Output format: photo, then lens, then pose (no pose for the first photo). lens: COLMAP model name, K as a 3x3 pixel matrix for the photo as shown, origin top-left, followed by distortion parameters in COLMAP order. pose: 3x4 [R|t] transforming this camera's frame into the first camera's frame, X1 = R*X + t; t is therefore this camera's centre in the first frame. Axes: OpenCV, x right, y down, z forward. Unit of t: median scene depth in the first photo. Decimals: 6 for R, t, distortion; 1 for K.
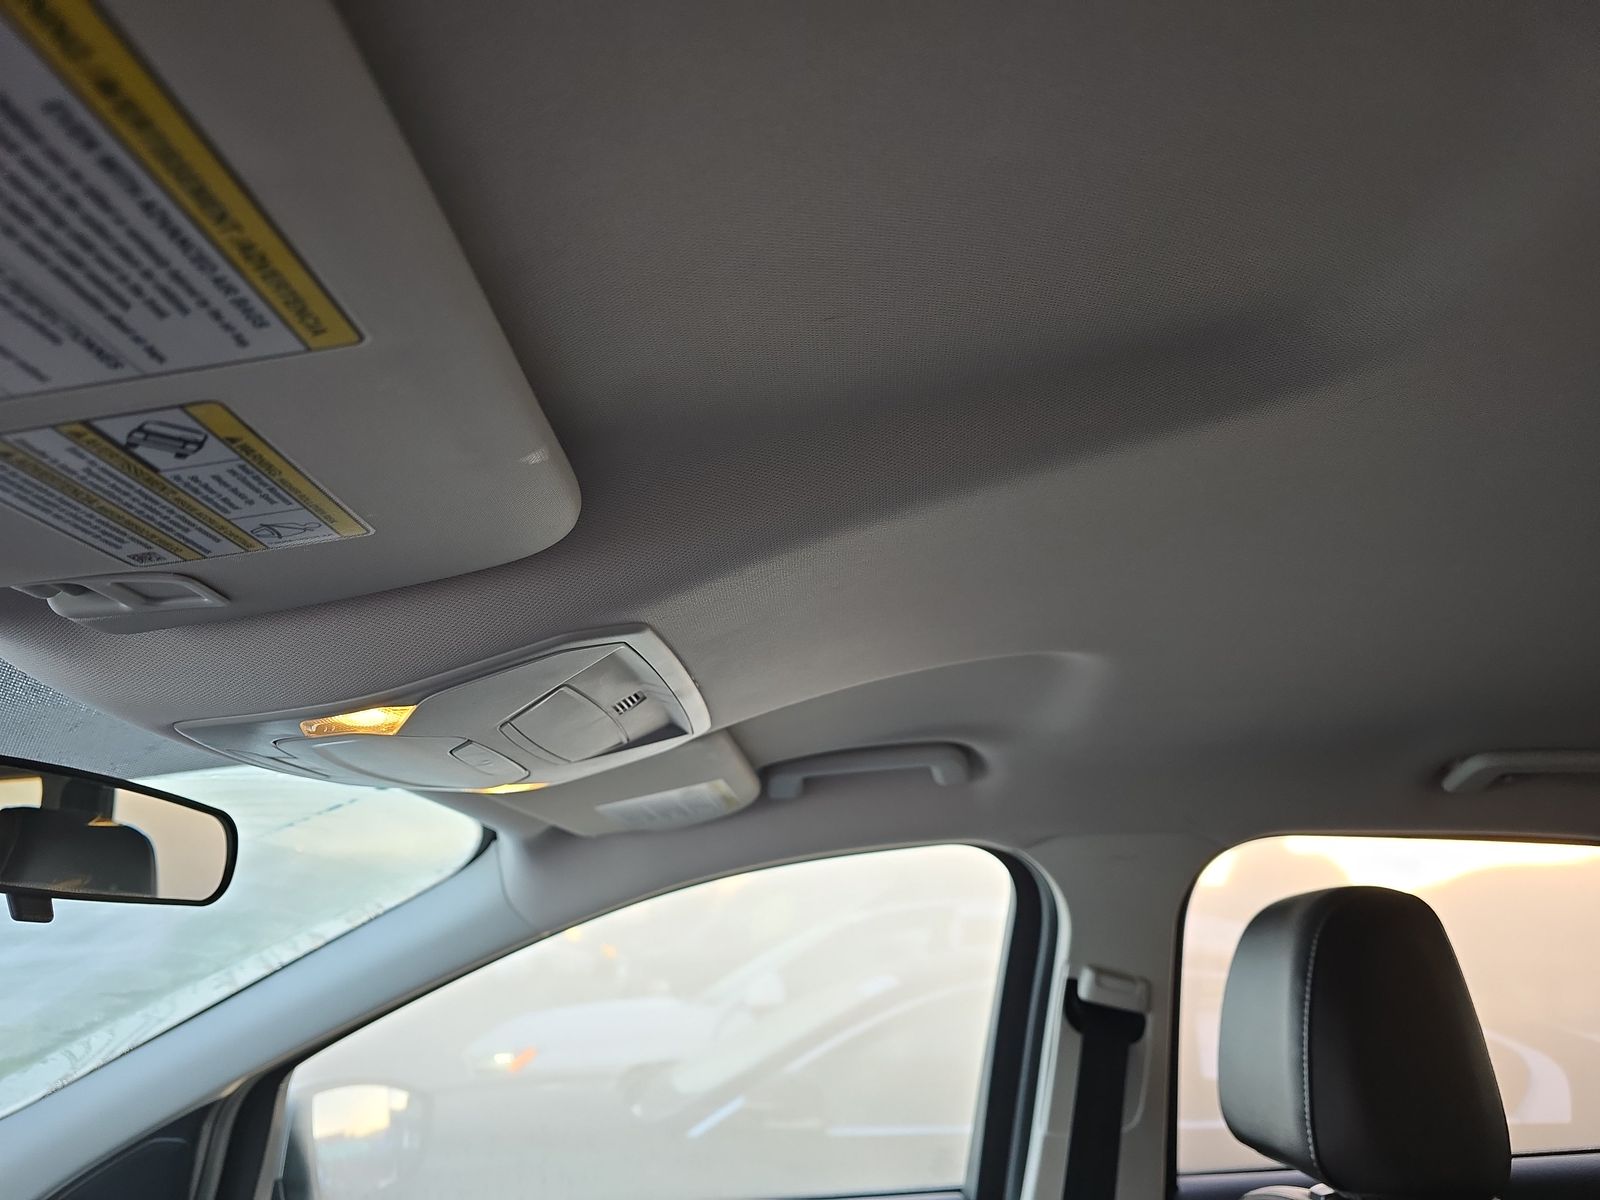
lens RADIAL K [[1080.7, 0, 800.3], [0, 1080.7, 623.7], [0, 0, 1]] dist [0.012486, -0.003696]
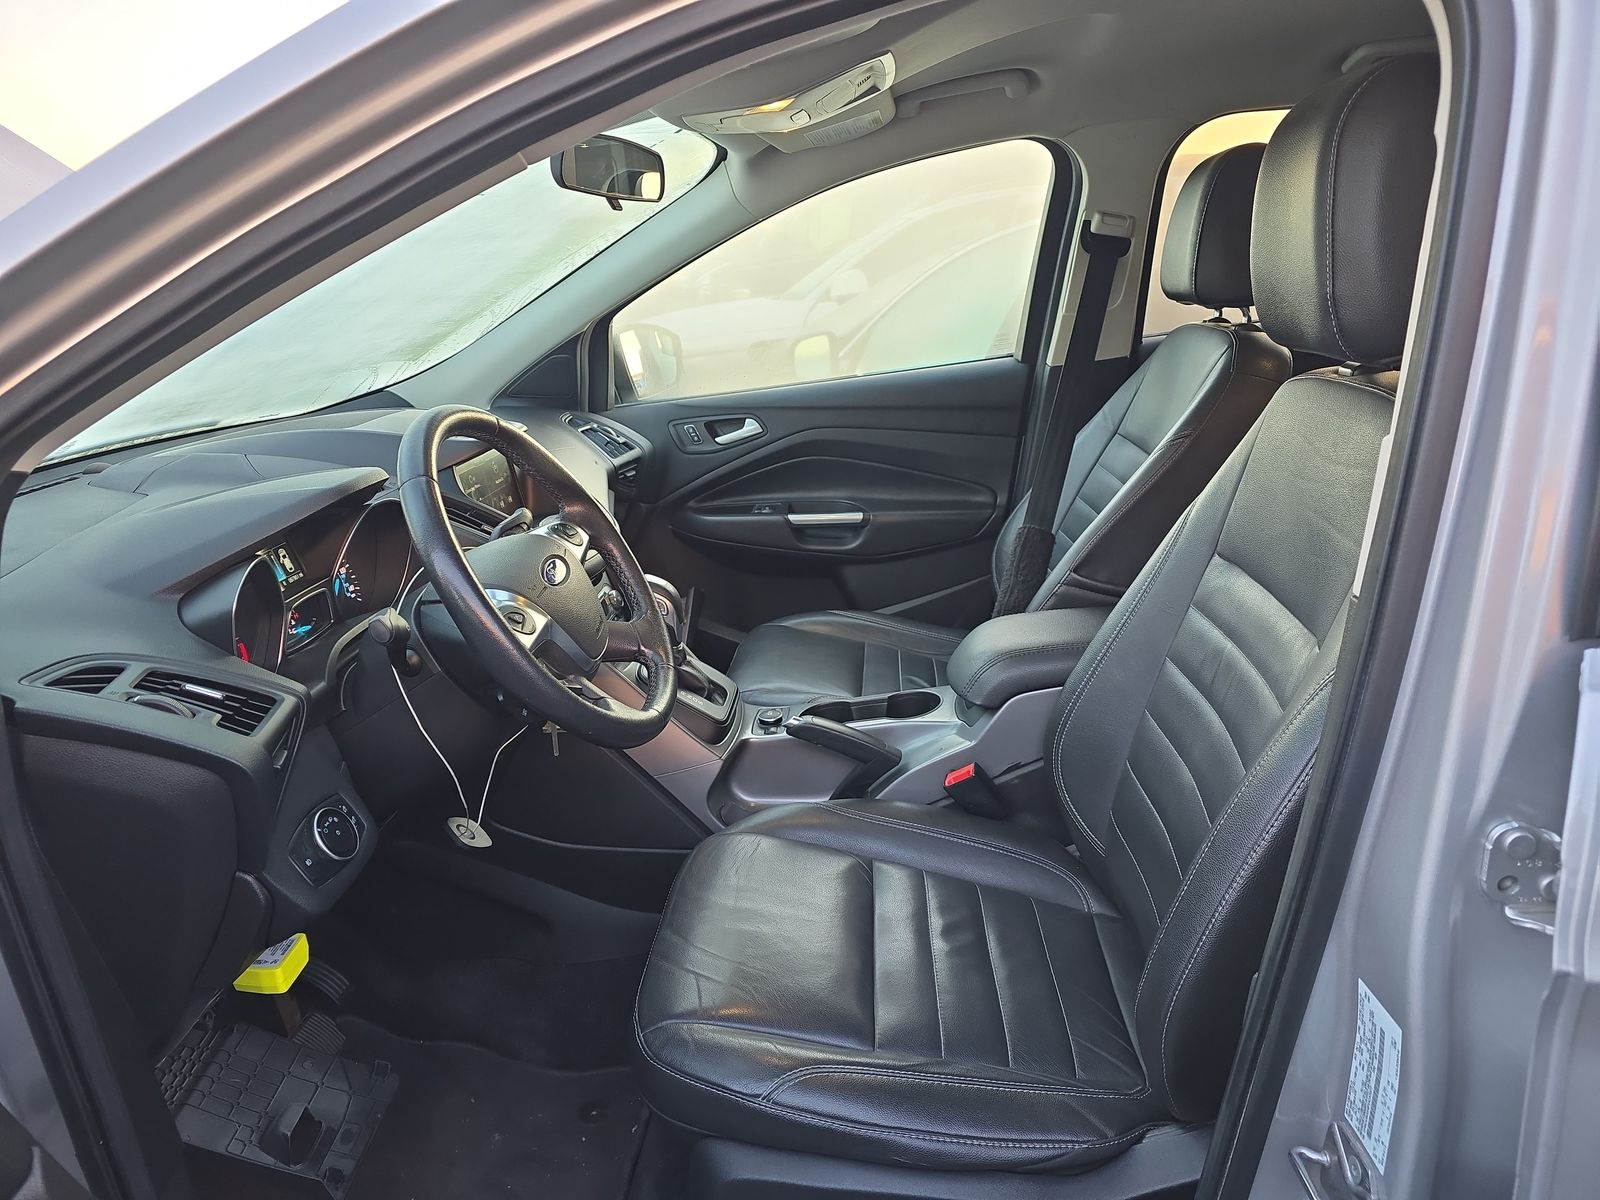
lens RADIAL K [[1080.7, 0, 800.3], [0, 1080.7, 623.7], [0, 0, 1]] dist [0.012486, -0.003696]
pose [[0.996460, -0.055571, -0.063074, -0.112339], [0.081805, 0.813746, 0.575435, -0.154858], [0.019349, -0.578559, 0.815411, -0.701928]]
